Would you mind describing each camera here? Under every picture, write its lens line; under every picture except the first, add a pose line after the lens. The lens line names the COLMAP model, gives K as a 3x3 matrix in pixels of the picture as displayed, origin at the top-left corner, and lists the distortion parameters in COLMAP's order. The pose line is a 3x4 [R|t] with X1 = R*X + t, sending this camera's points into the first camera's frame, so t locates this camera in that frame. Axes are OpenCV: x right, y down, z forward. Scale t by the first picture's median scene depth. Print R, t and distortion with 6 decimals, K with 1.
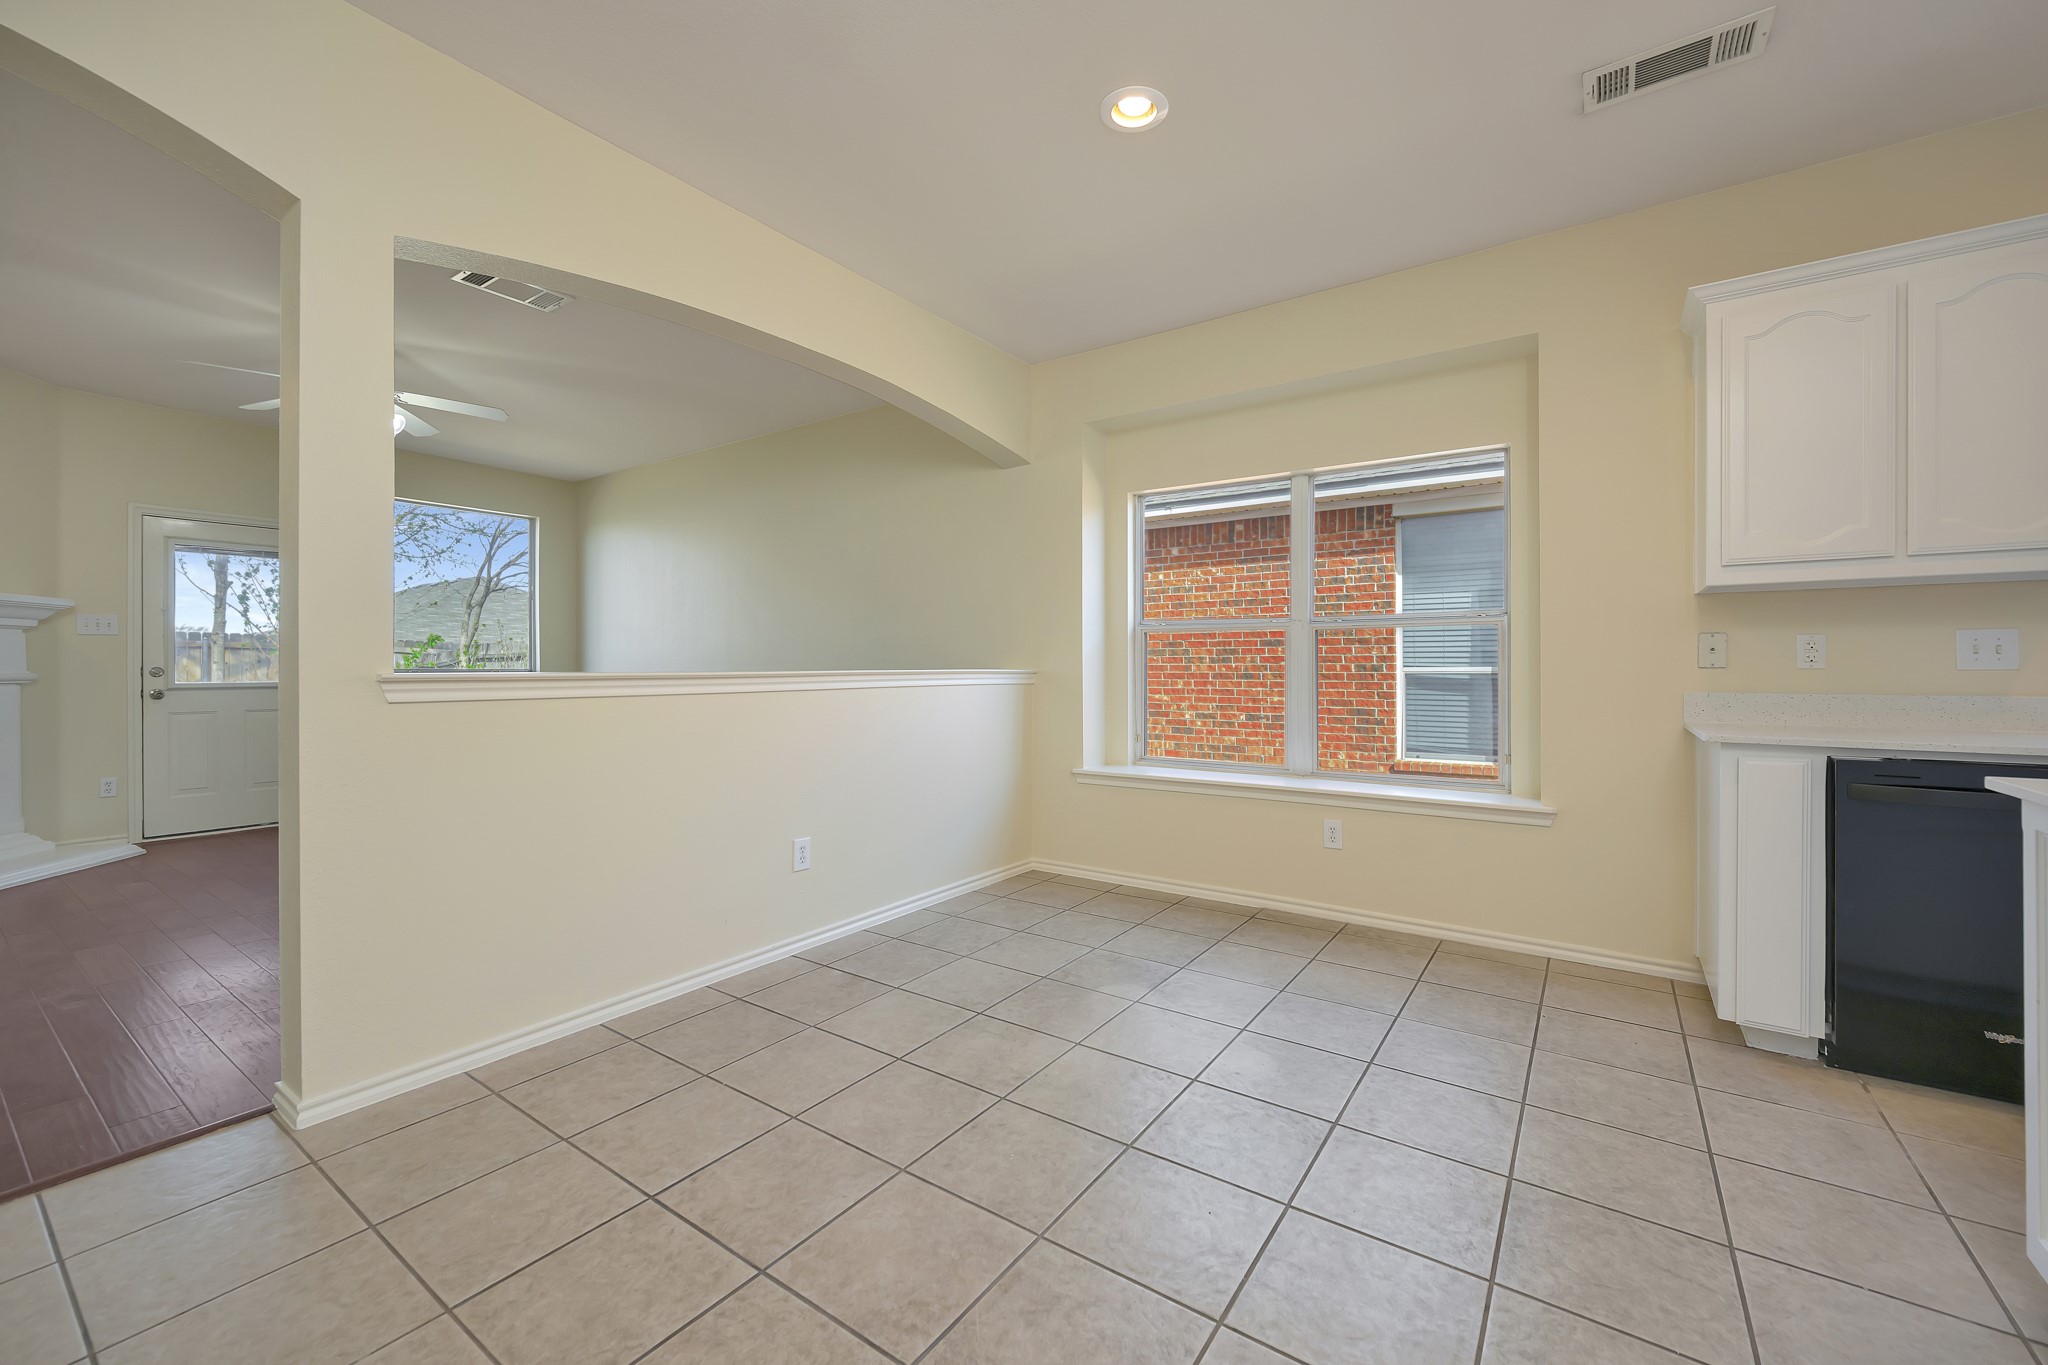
lens RADIAL K [[806.6, 0, 1036.0], [0, 806.6, 668.6], [0, 0, 1]] dist [0.004186, -0.001700]
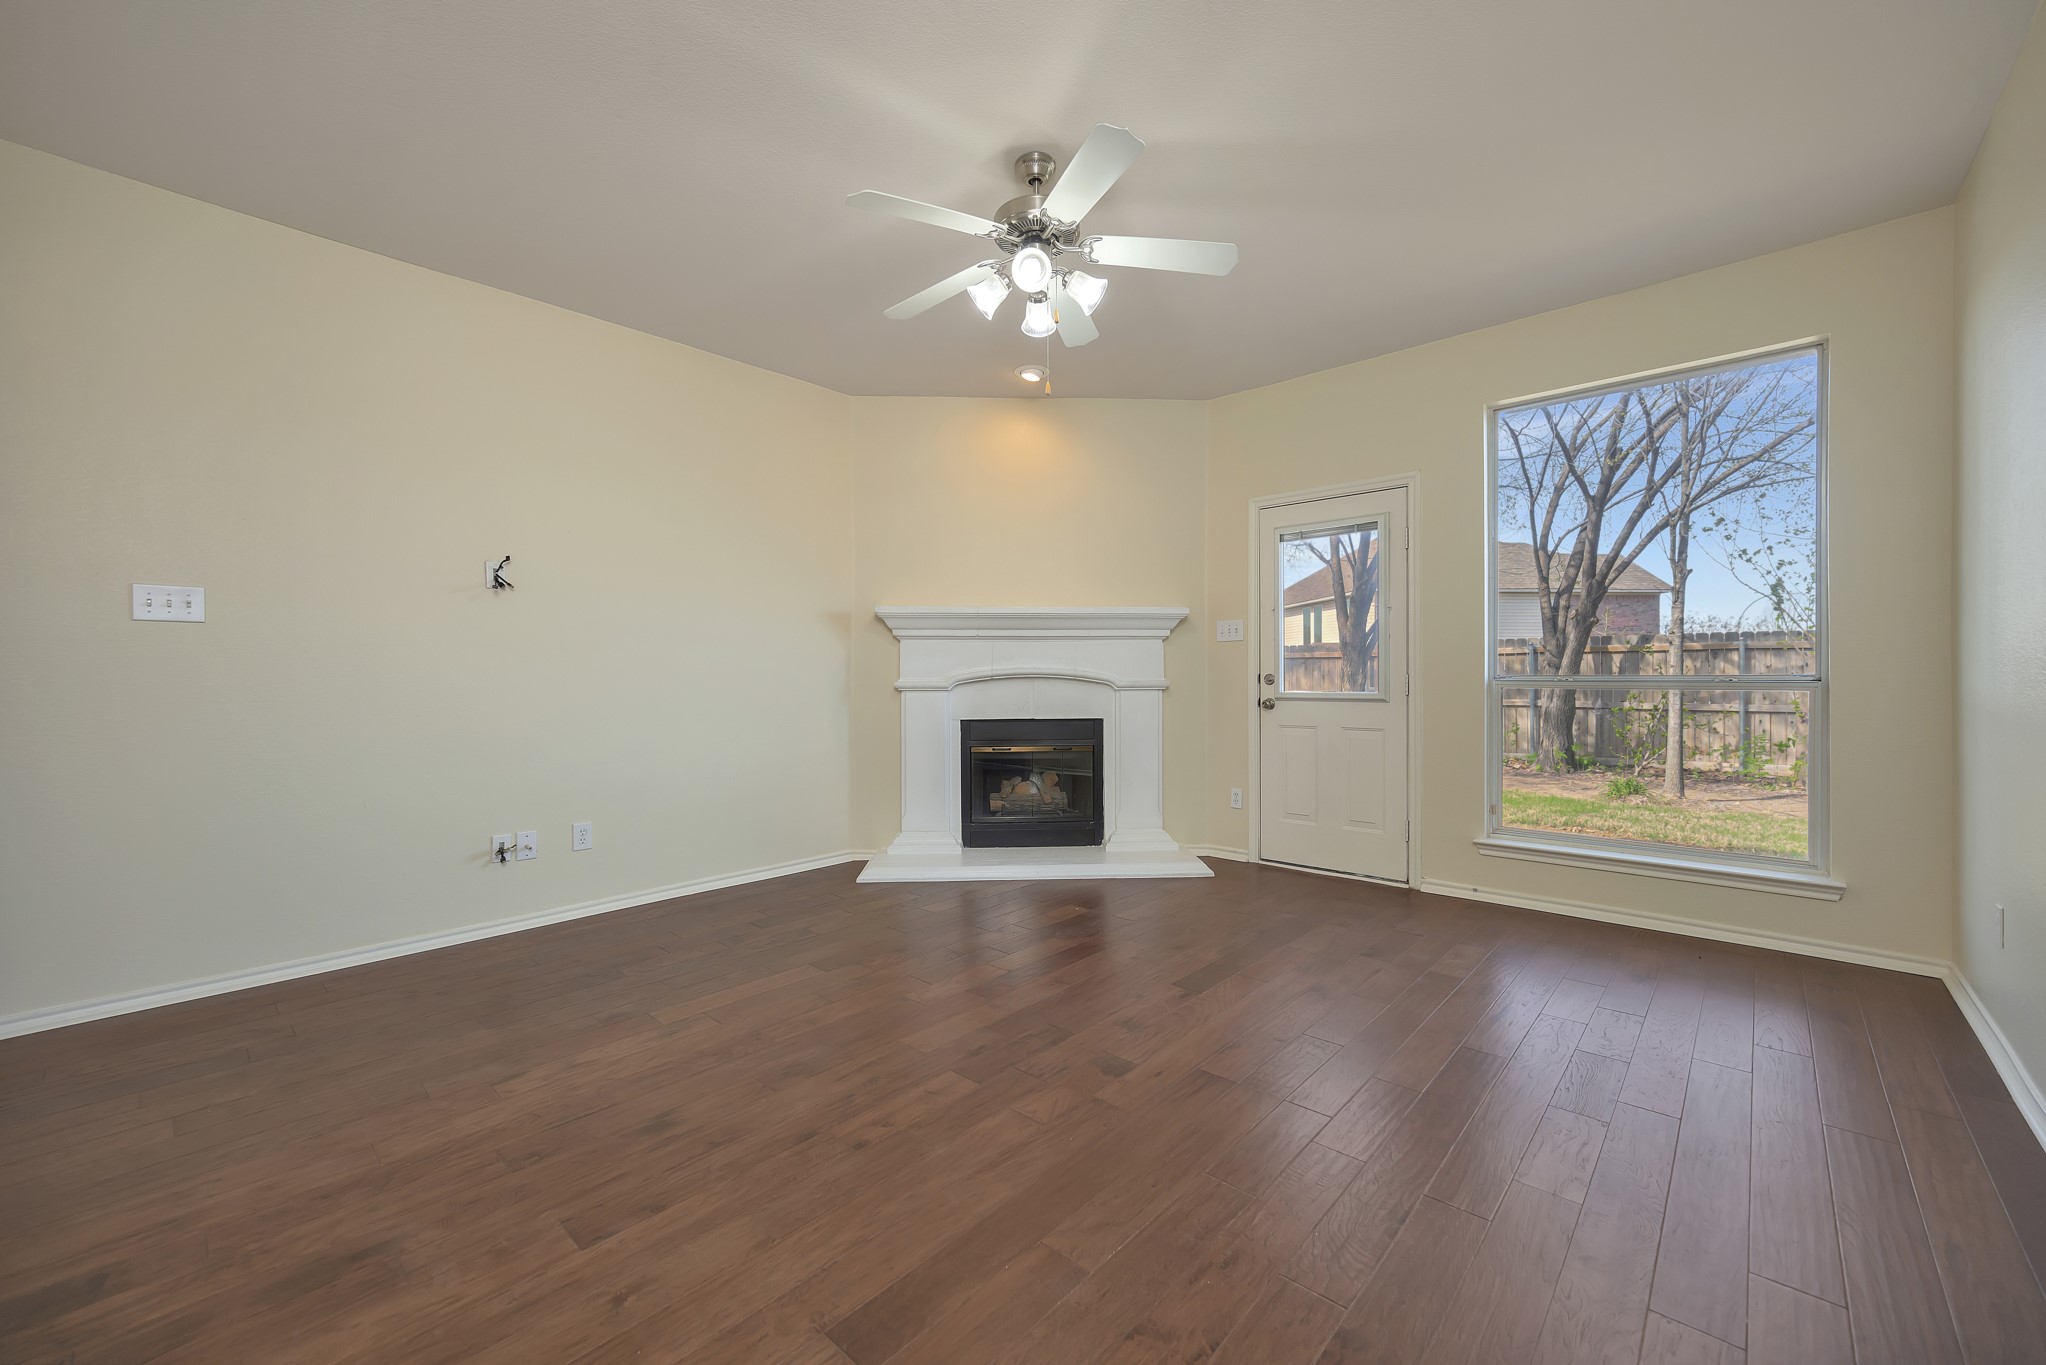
lens RADIAL K [[805.8, 0, 1029.5], [0, 805.8, 675.1], [0, 0, 1]] dist [0.004186, -0.001700]
pose [[-0.140703, 0.001969, -0.990050, -0.108895], [0.002134, 0.999996, 0.001686, -0.001865], [0.990050, -0.001875, -0.140706, 0.604314]]
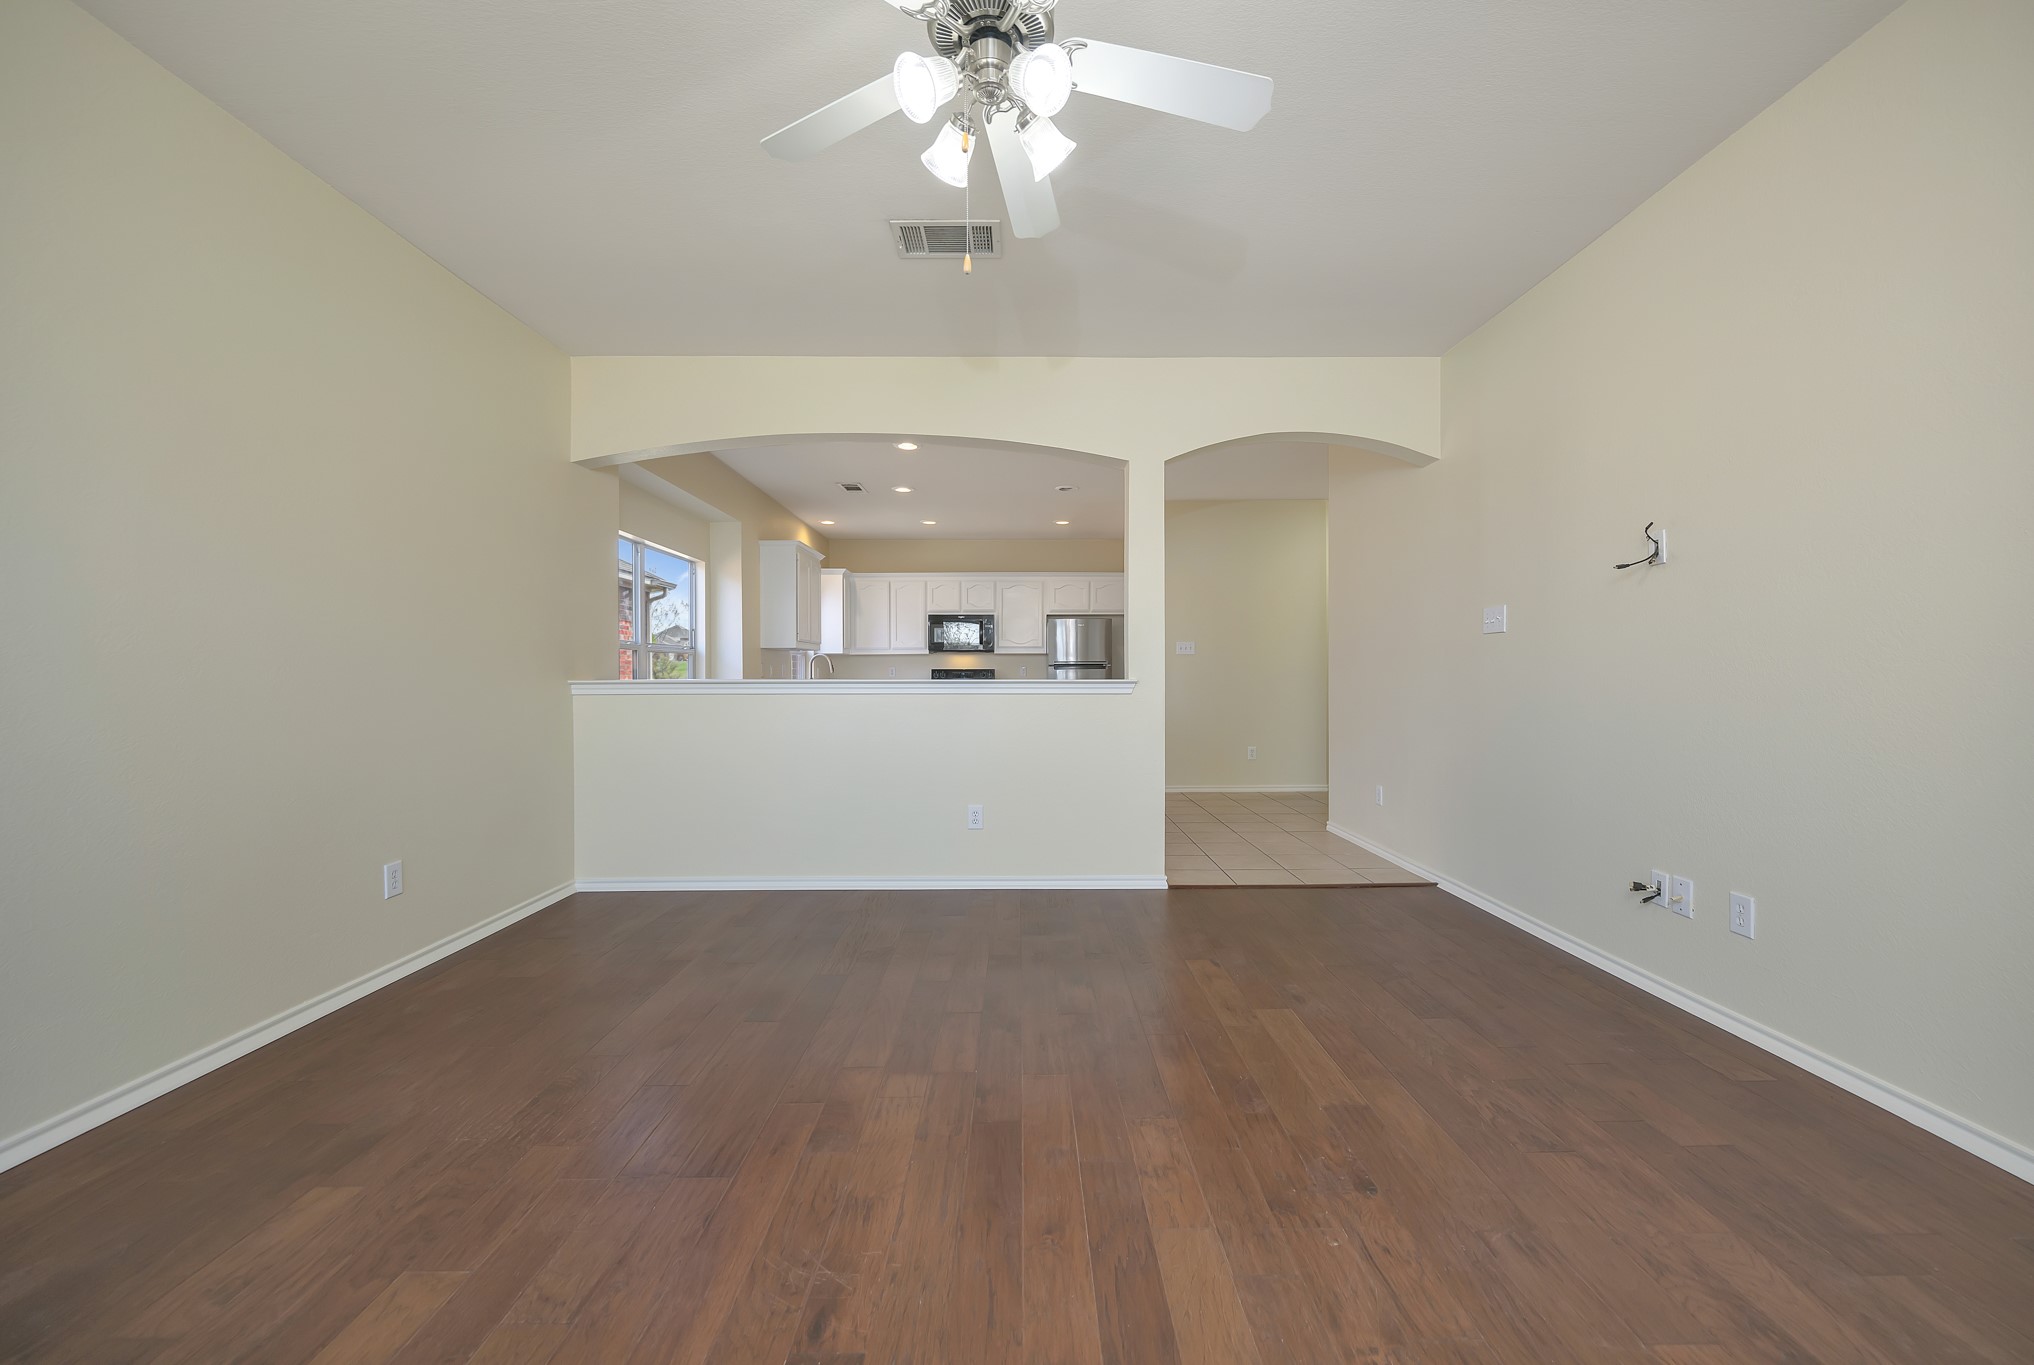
lens RADIAL K [[801.1, 0, 1032.6], [0, 801.1, 690.0], [0, 0, 1]] dist [0.004186, -0.001700]
pose [[-0.578084, -0.013359, 0.815868, -0.675622], [0.002181, 0.999837, 0.017917, -0.001490], [-0.815974, 0.012137, -0.577961, 0.689768]]
